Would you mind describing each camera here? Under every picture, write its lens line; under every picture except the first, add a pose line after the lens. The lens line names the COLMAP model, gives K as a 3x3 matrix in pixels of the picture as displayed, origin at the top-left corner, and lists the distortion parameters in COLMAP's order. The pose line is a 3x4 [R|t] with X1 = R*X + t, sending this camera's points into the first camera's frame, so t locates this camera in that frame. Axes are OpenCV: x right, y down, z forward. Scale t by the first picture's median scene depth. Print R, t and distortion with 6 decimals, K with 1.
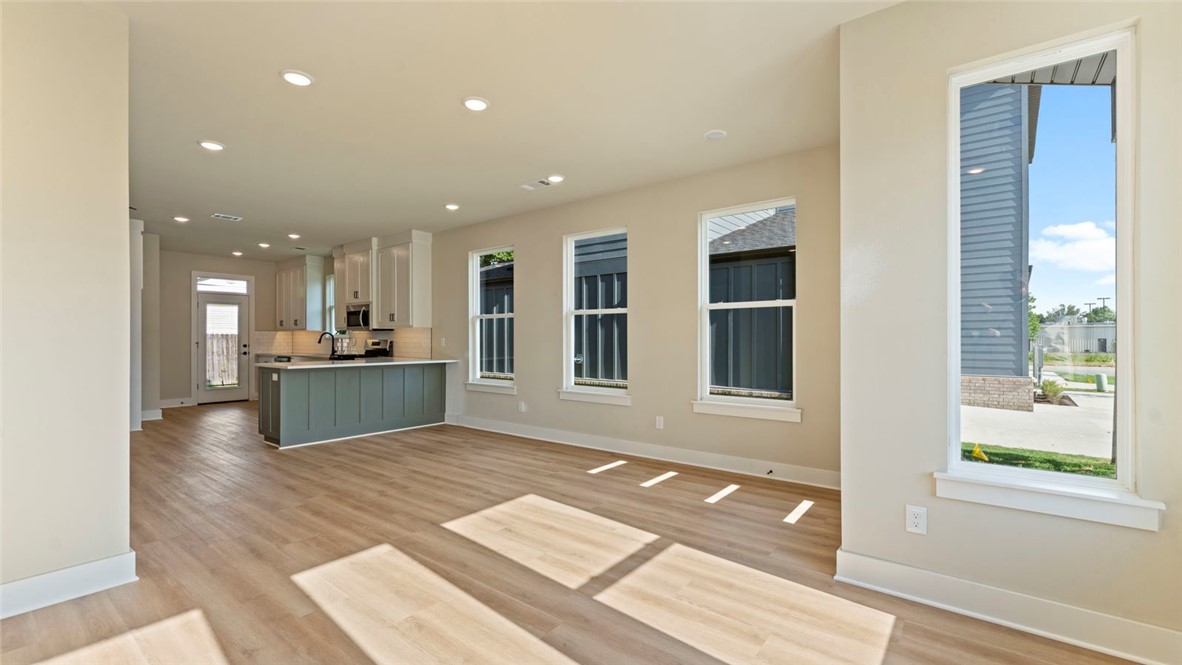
lens RADIAL K [[477.3, 0, 594.2], [0, 477.3, 334.7], [0, 0, 1]] dist [0.001246, -0.000225]
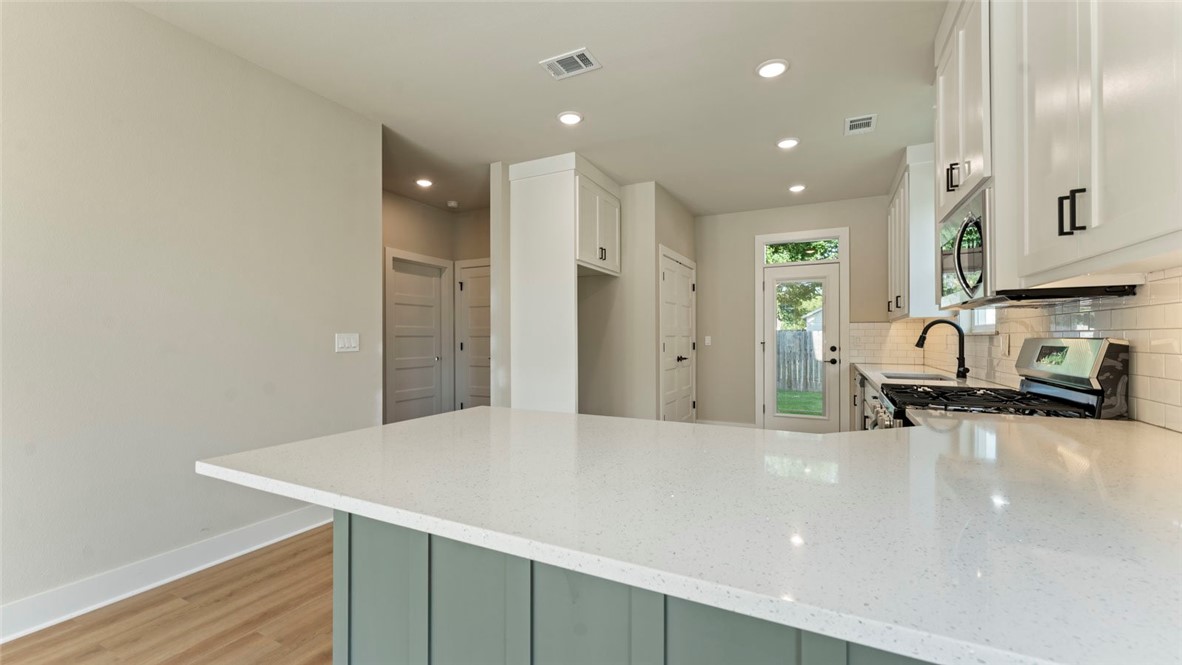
lens RADIAL K [[477.3, 0, 589.0], [0, 477.3, 335.6], [0, 0, 1]] dist [0.001246, -0.000225]
pose [[0.206975, -0.002283, -0.978344, -0.562222], [0.005532, 0.999984, -0.001163, 0.015880], [0.978331, -0.005171, 0.206984, 1.508878]]
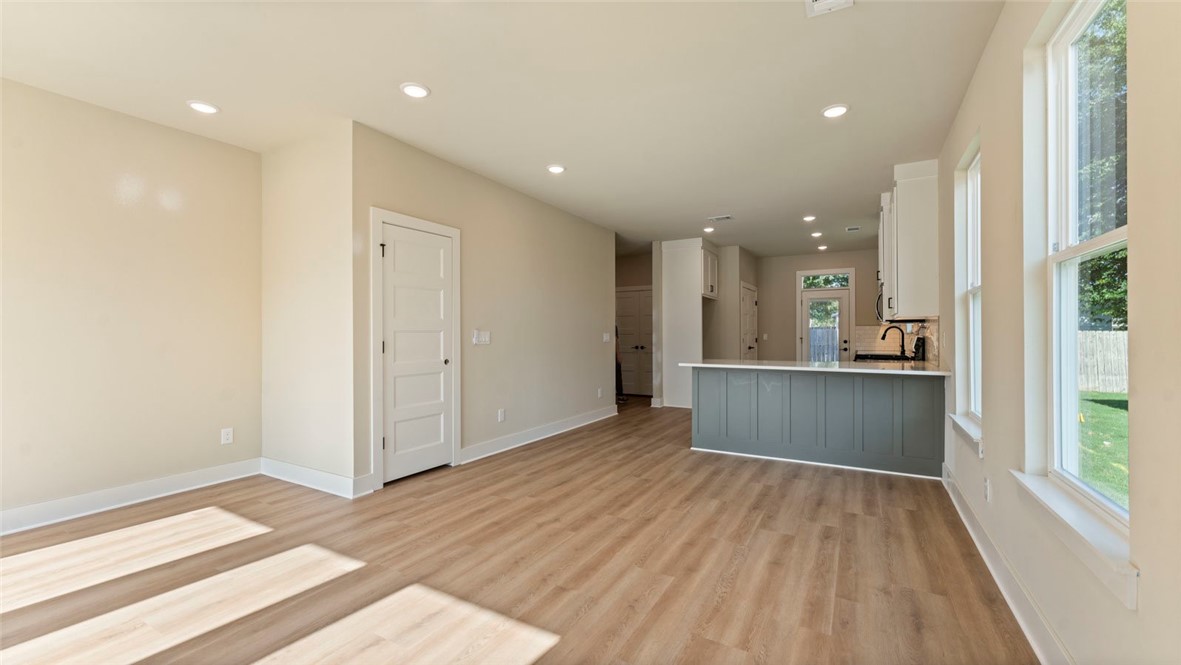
lens RADIAL K [[476.9, 0, 588.8], [0, 476.9, 332.8], [0, 0, 1]] dist [0.001246, -0.000225]
pose [[0.153303, -0.001121, -0.988179, 0.353175], [0.005584, 0.999984, -0.000268, 0.007331], [0.988163, -0.005477, 0.153307, 0.889656]]
